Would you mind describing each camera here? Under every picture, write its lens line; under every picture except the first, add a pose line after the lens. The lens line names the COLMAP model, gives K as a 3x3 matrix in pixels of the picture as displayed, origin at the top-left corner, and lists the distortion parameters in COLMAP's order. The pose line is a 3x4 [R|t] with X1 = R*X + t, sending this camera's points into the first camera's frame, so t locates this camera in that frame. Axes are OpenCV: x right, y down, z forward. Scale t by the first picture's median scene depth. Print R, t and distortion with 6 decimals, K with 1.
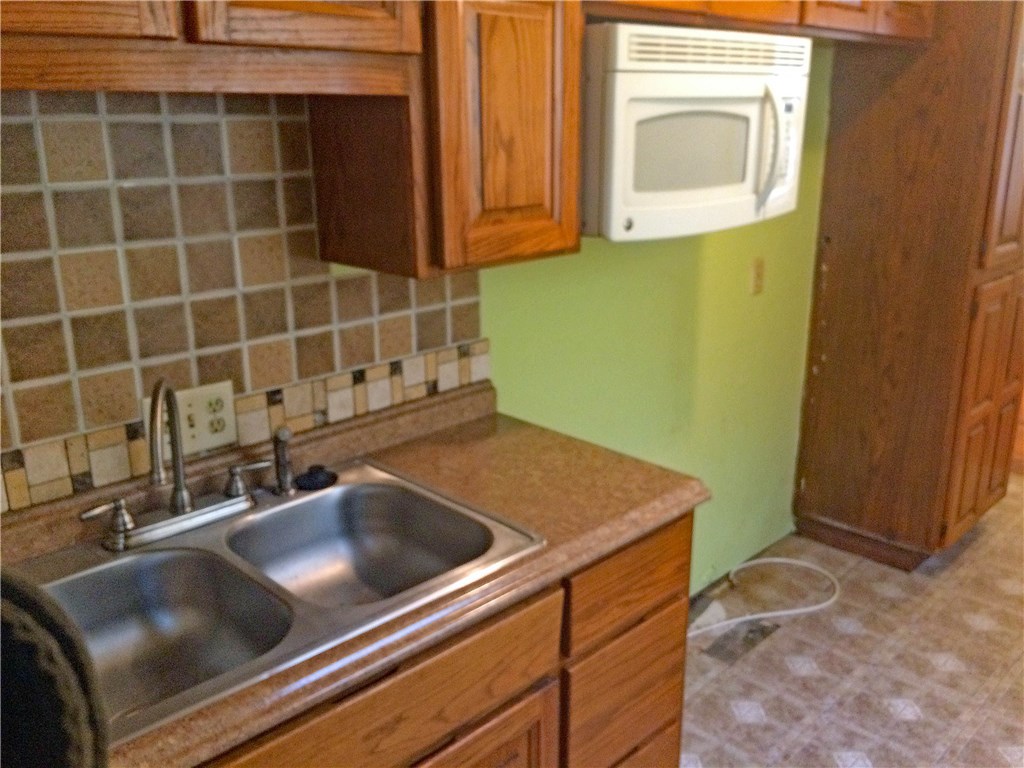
lens RADIAL K [[901.1, 0, 510.6], [0, 901.1, 381.5], [0, 0, 1]] dist [0.014238, 0.004377]
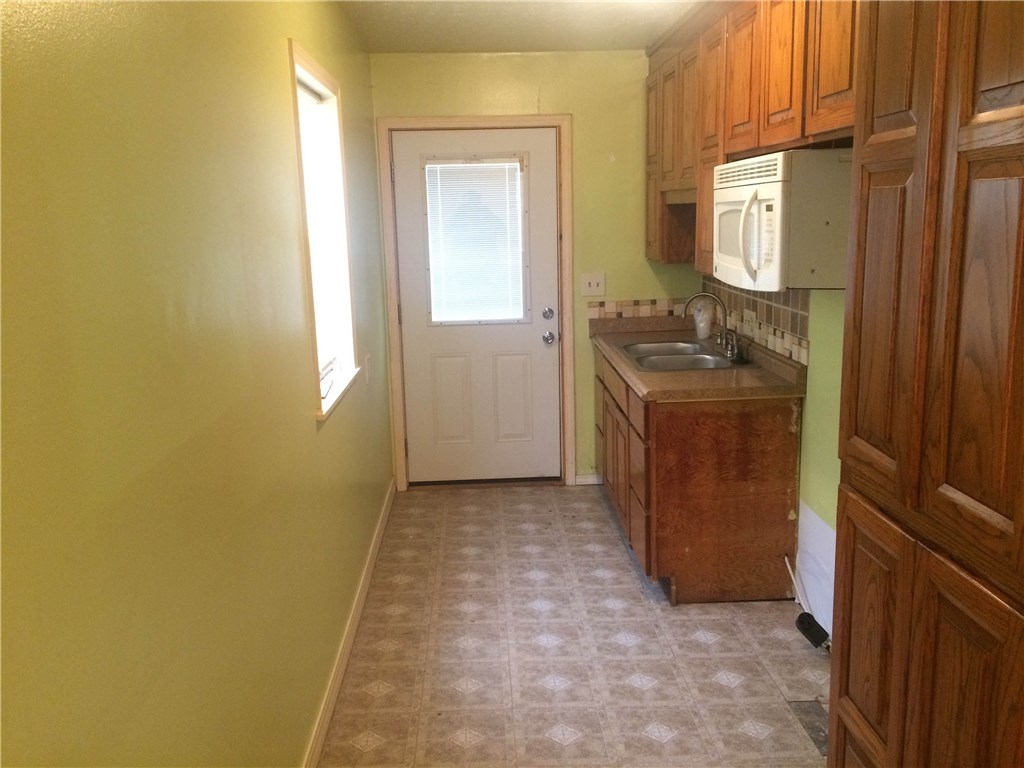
lens RADIAL K [[874.6, 0, 512.0], [0, 874.6, 382.9], [0, 0, 1]] dist [0.072908, -0.081654]
pose [[-0.670159, 0.174120, -0.721505, 1.464107], [-0.181814, 0.903965, 0.387028, -0.486590], [0.719604, 0.390550, -0.574143, 1.523725]]
